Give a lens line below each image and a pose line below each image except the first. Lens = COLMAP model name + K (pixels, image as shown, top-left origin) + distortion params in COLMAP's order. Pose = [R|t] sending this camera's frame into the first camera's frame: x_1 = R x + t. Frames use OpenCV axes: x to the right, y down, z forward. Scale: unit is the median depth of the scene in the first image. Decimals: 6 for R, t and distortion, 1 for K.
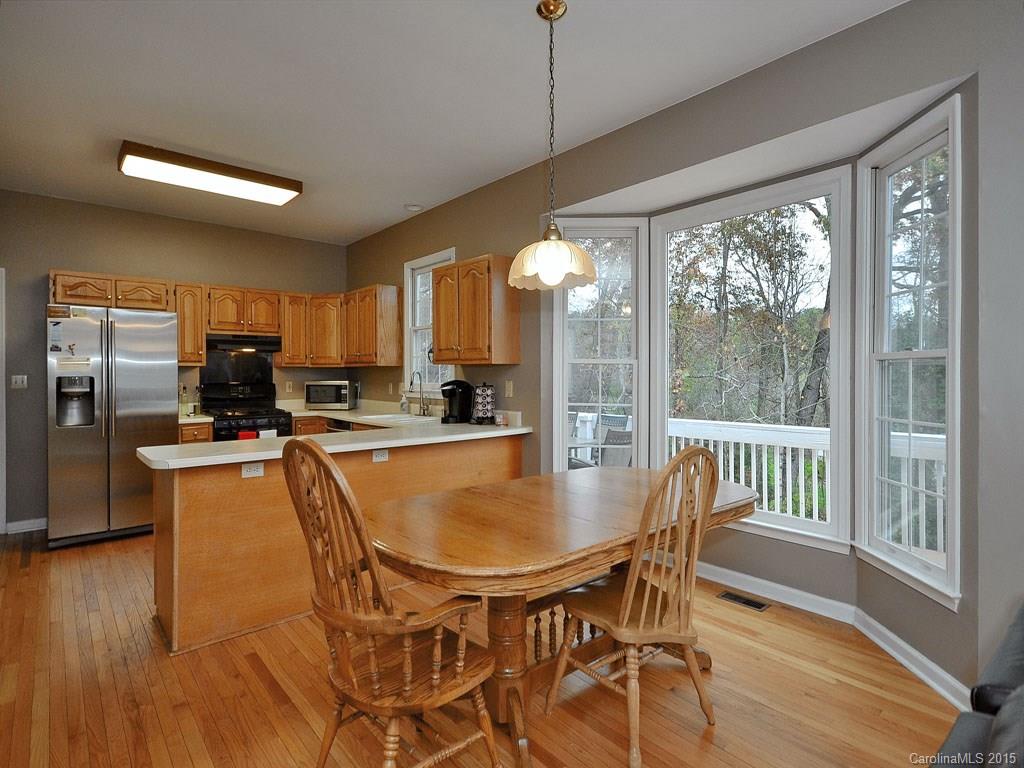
lens RADIAL K [[541.2, 0, 510.1], [0, 541.2, 383.2], [0, 0, 1]] dist [-0.002575, -0.000164]
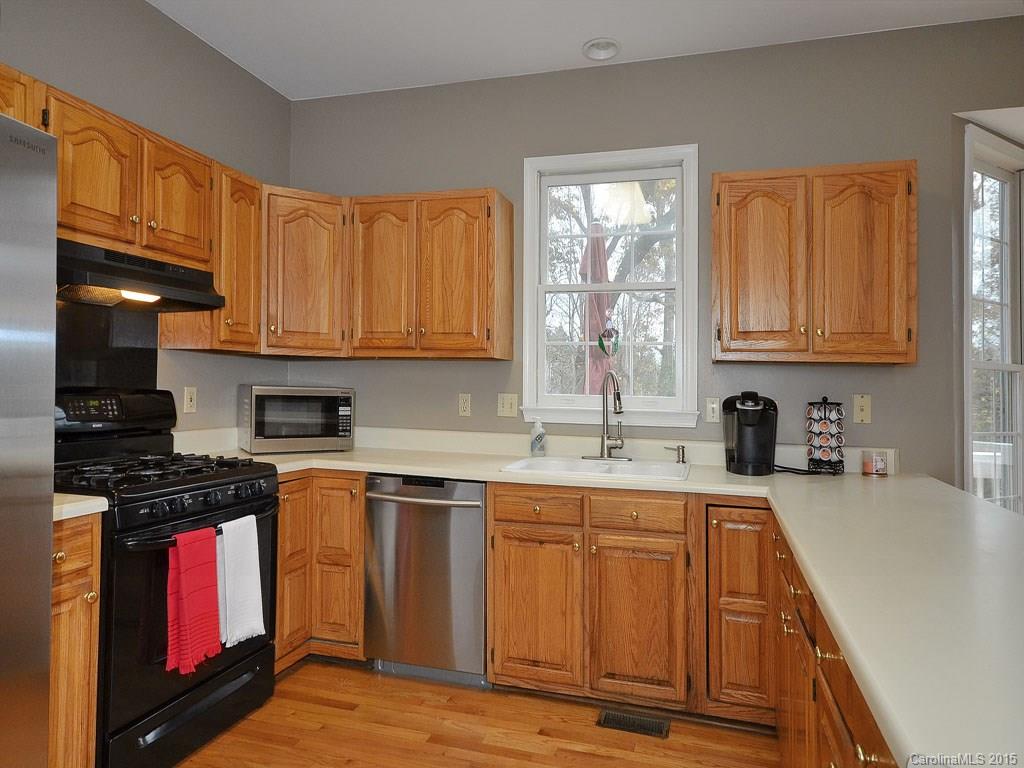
lens RADIAL K [[609.4, 0, 512.6], [0, 609.4, 382.8], [0, 0, 1]] dist [0.003290, 0.000879]
pose [[0.820914, 0.021917, 0.570632, -0.518226], [-0.014756, 0.999744, -0.017171, -0.001349], [-0.570862, 0.005676, 0.821027, 0.527932]]
